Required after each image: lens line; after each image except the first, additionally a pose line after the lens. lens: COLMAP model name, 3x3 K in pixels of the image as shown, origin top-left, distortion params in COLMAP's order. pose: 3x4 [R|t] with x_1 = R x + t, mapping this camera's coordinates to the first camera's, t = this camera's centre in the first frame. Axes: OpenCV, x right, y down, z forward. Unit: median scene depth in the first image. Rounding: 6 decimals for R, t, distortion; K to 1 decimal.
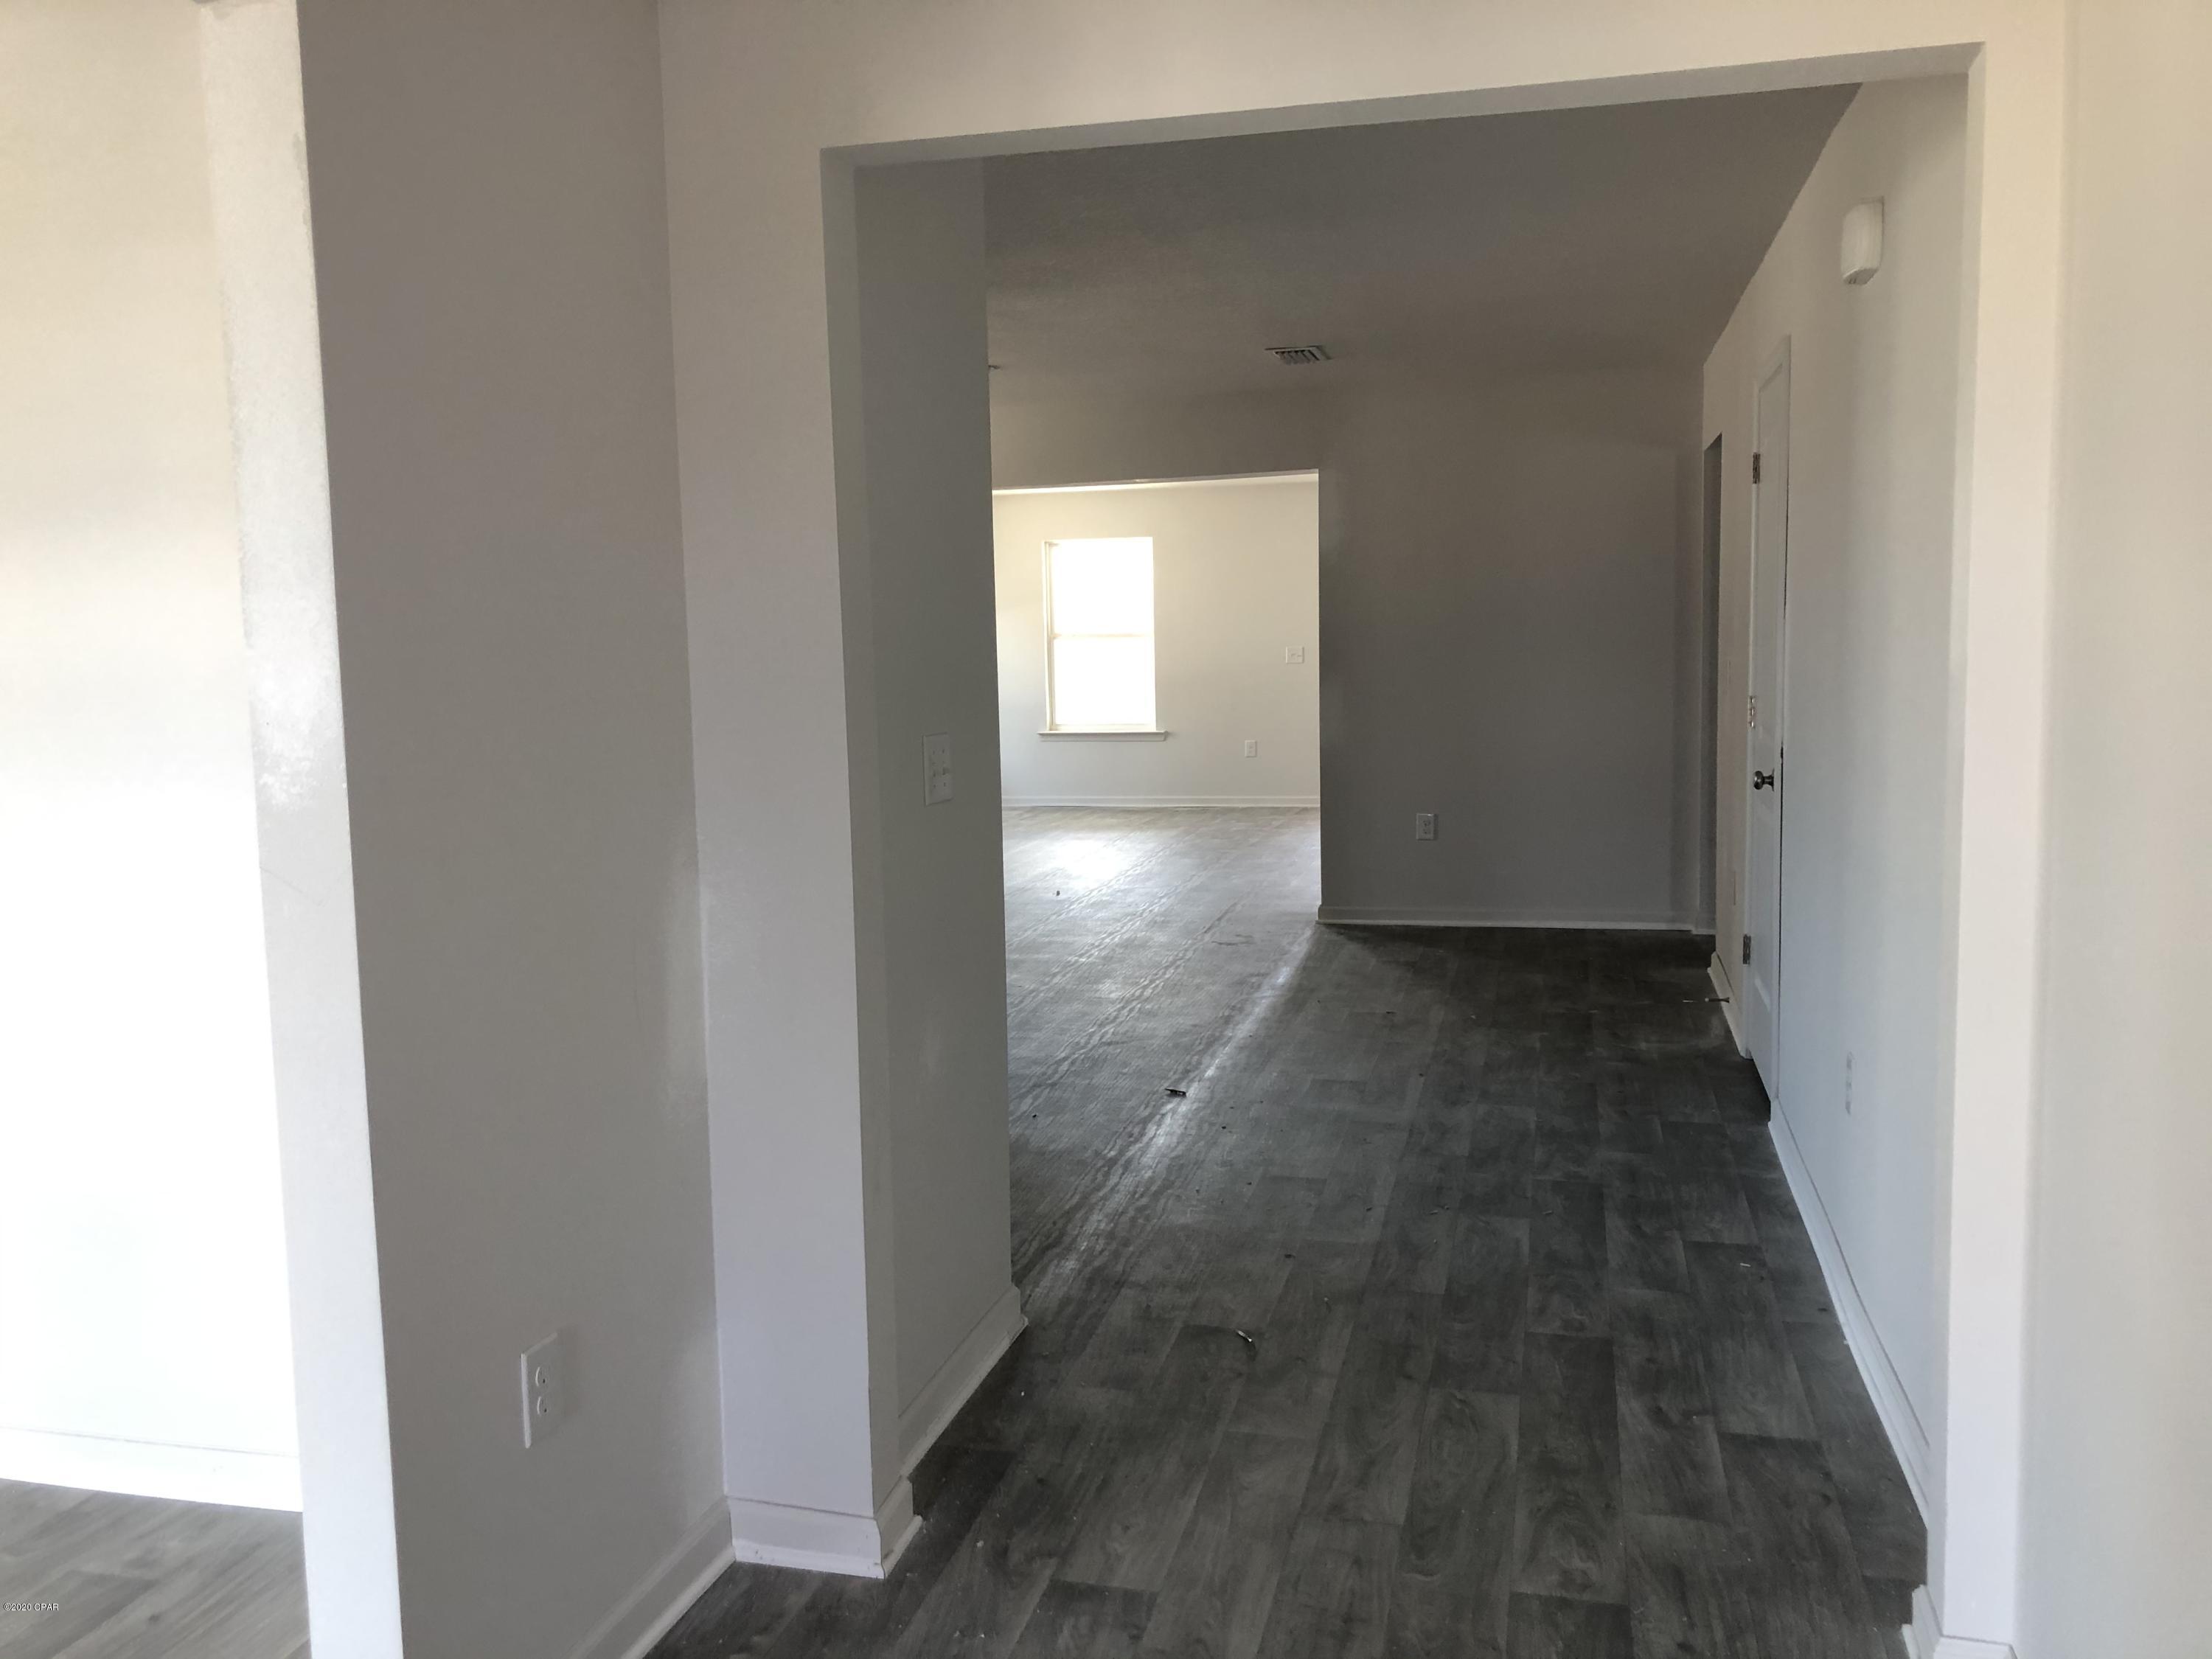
lens RADIAL K [[1831.6, 0, 1106.0], [0, 1831.6, 829.5], [0, 0, 1]] dist [0.110913, -0.402793]
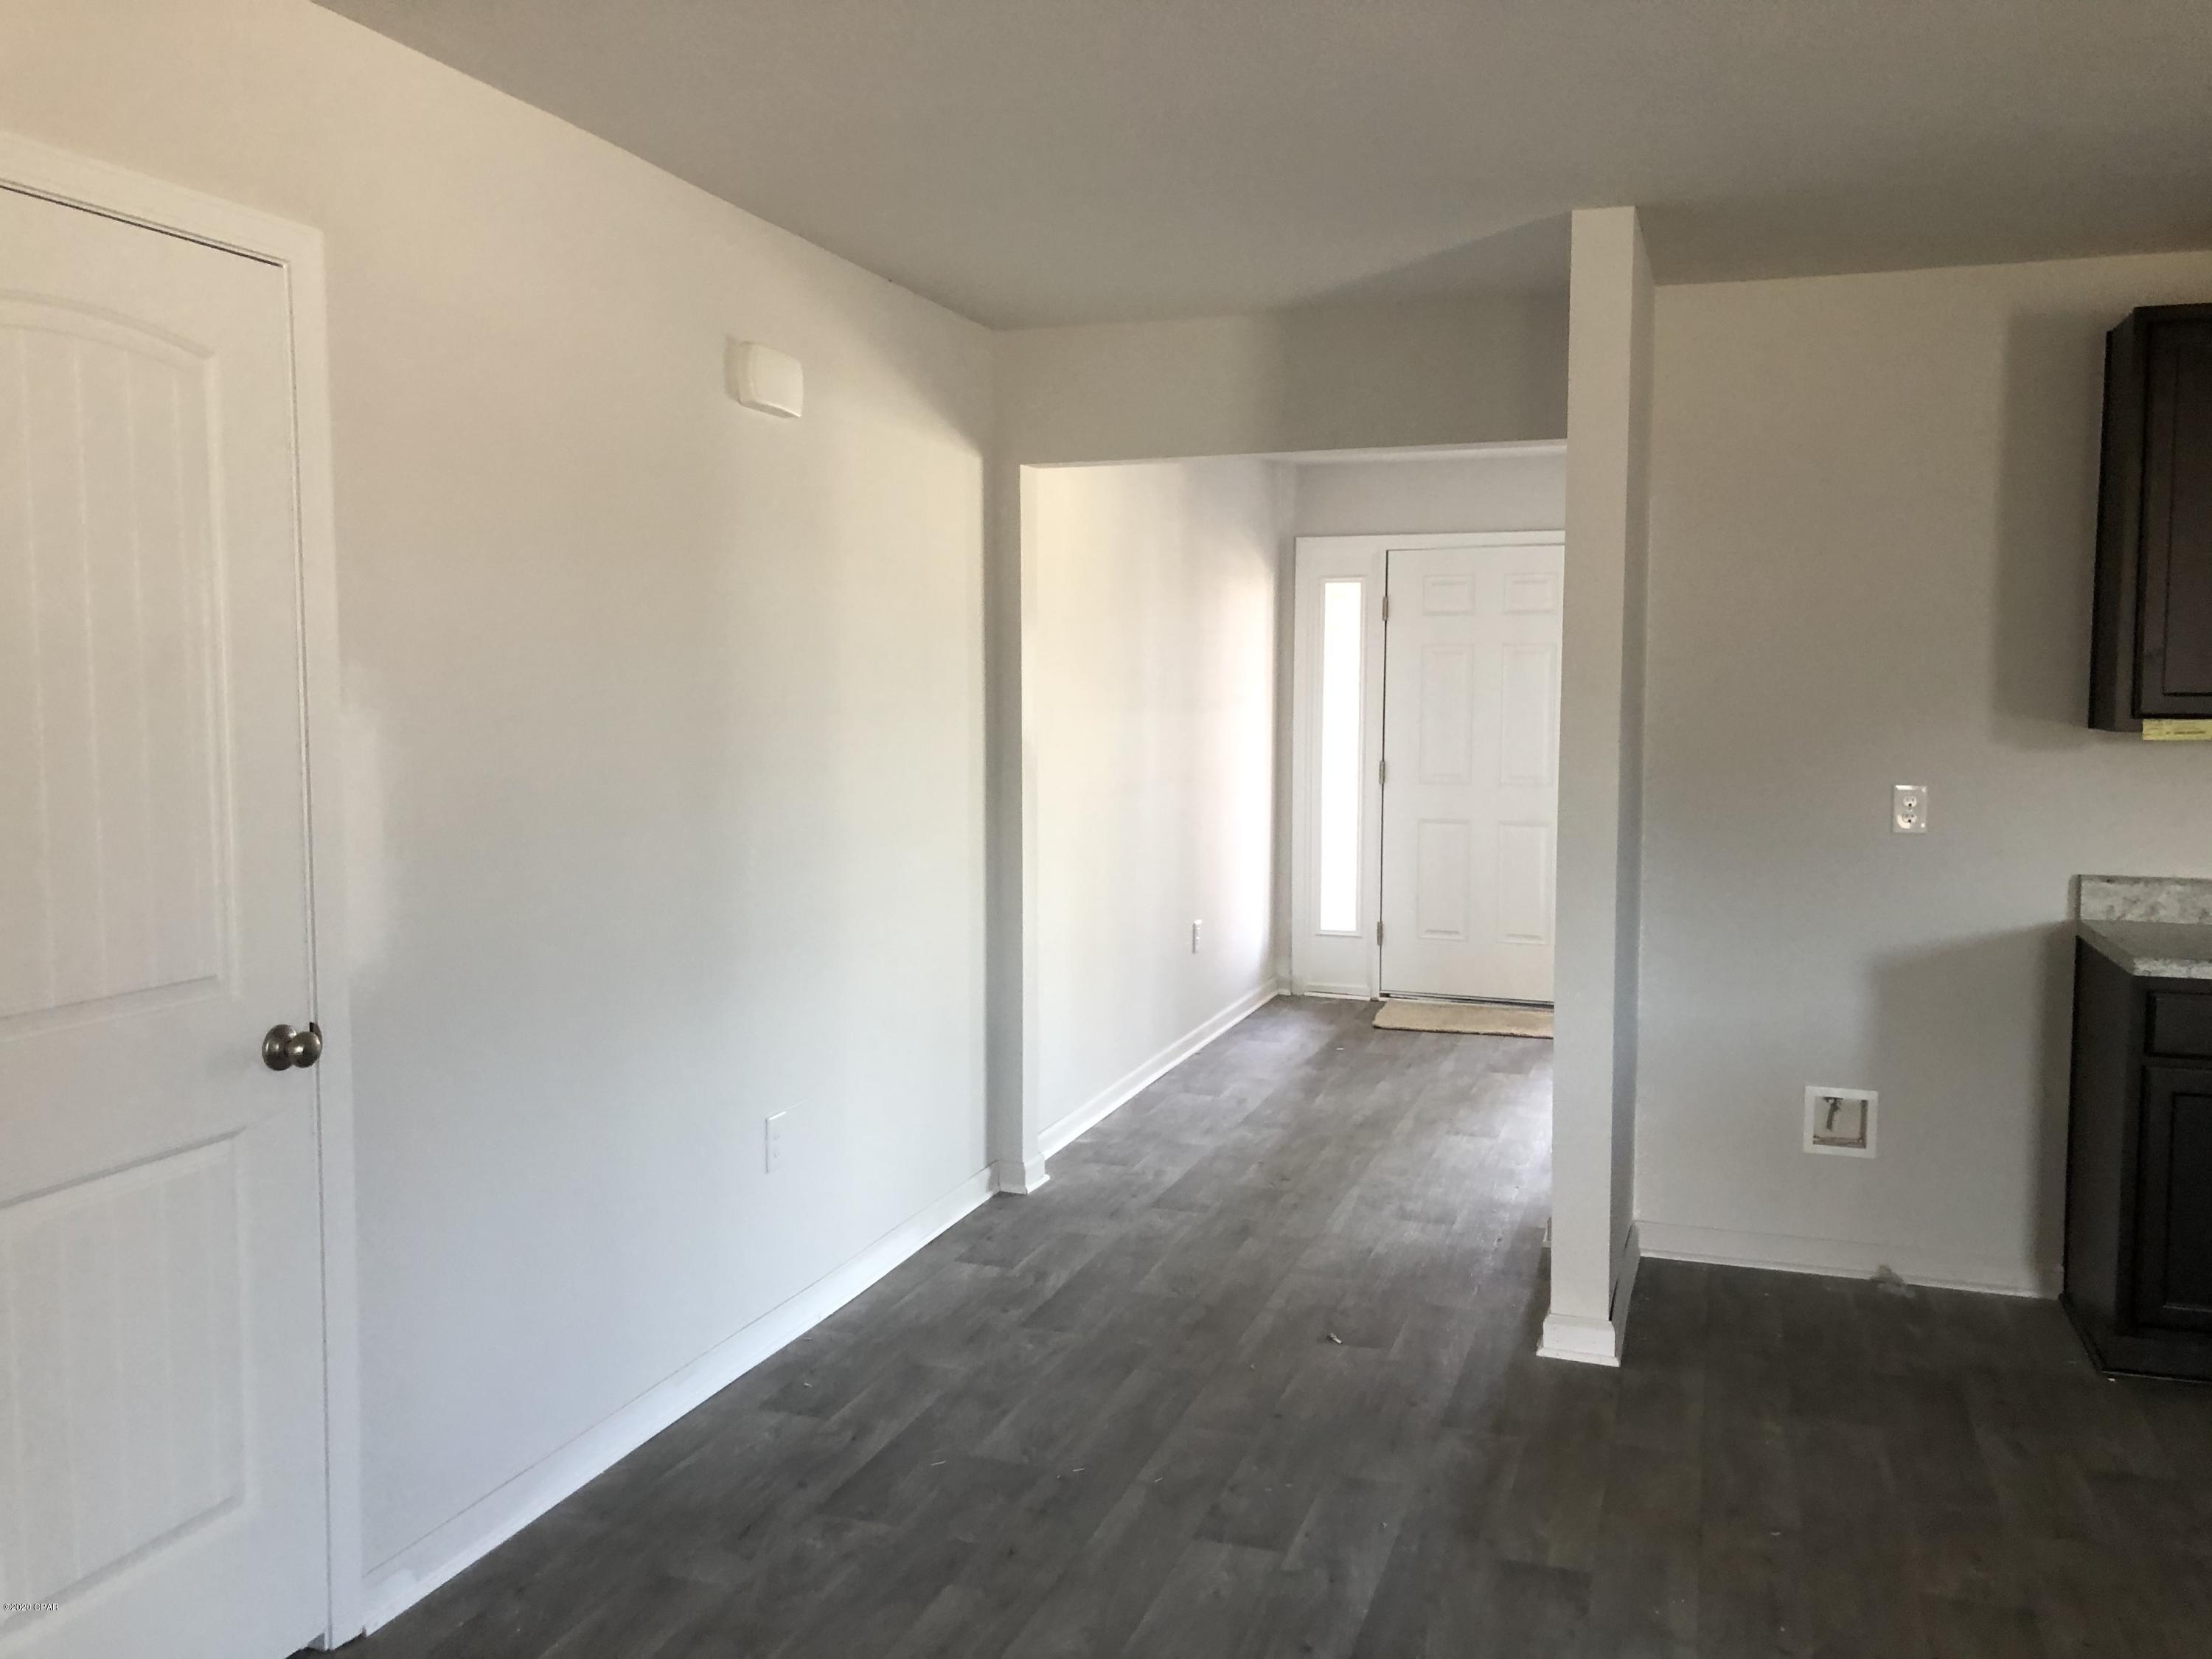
lens RADIAL K [[1831.6, 0, 1106.0], [0, 1831.6, 829.5], [0, 0, 1]] dist [0.110913, -0.402793]
pose [[-0.996317, 0.015227, 0.084389, 0.118156], [0.031218, 0.980984, 0.191562, -0.257853], [-0.079867, 0.193491, -0.977846, 2.112838]]
